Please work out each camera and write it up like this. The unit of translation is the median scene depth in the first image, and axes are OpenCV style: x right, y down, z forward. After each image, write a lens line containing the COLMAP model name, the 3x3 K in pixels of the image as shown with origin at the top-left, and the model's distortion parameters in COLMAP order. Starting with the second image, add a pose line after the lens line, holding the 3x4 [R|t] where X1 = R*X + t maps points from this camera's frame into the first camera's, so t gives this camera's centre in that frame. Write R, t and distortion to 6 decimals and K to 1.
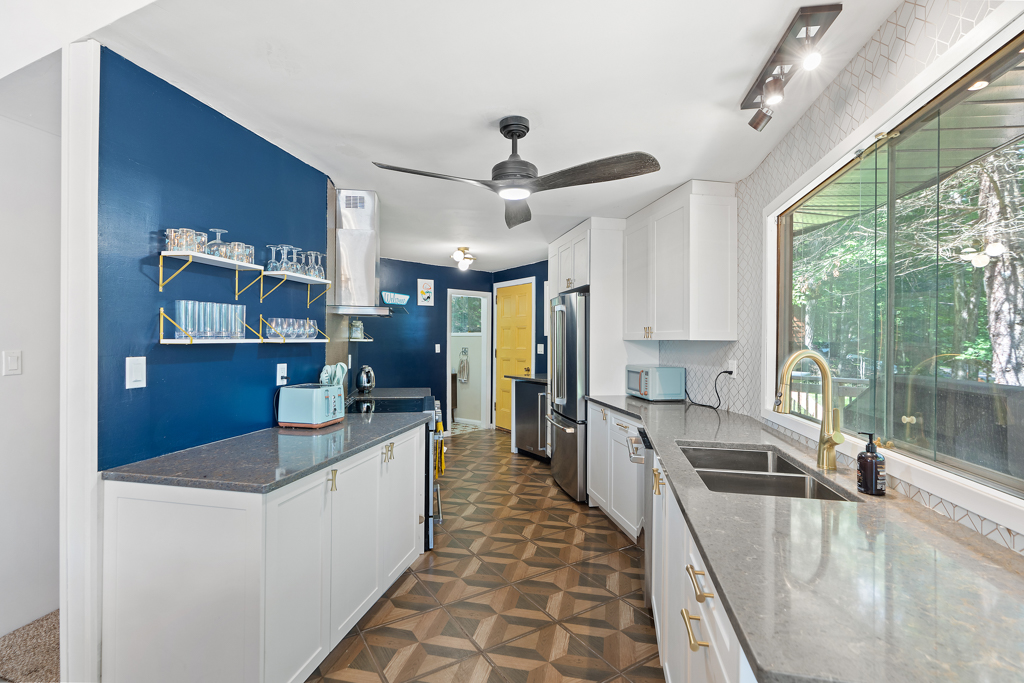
lens RADIAL K [[469.5, 0, 512.0], [0, 469.5, 341.5], [0, 0, 1]] dist [-0.004431, 0.000464]
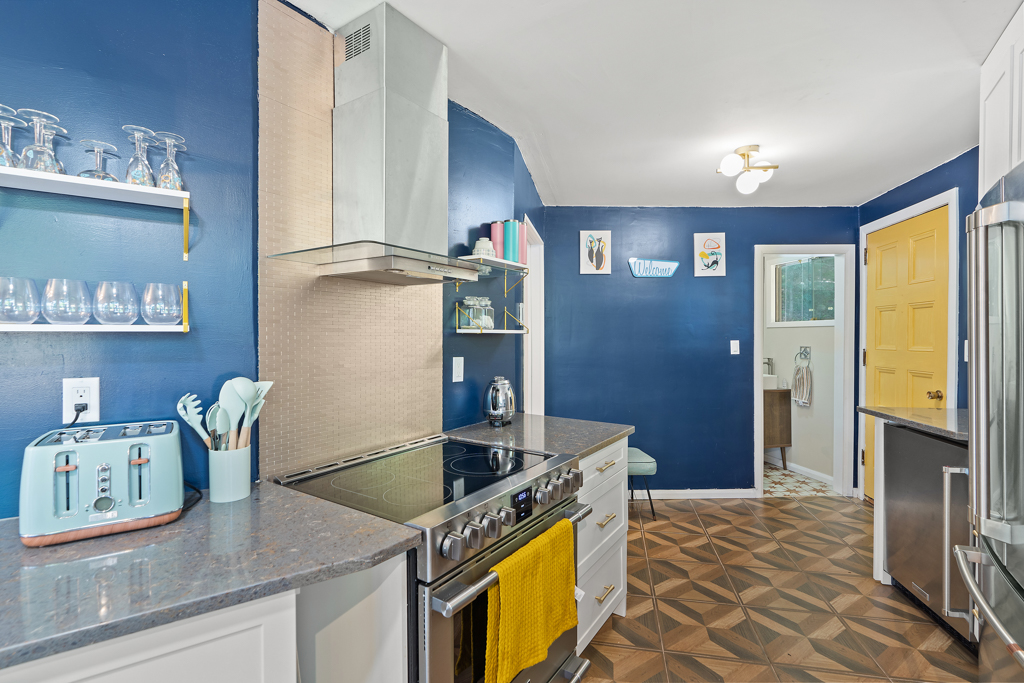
lens RADIAL K [[469.5, 0, 512.0], [0, 469.5, 341.5], [0, 0, 1]] dist [-0.004431, 0.000464]
pose [[0.713407, 0.000863, -0.700749, 0.057899], [0.003181, 0.999985, 0.004470, 0.004027], [0.700743, -0.005418, 0.713394, 0.383047]]
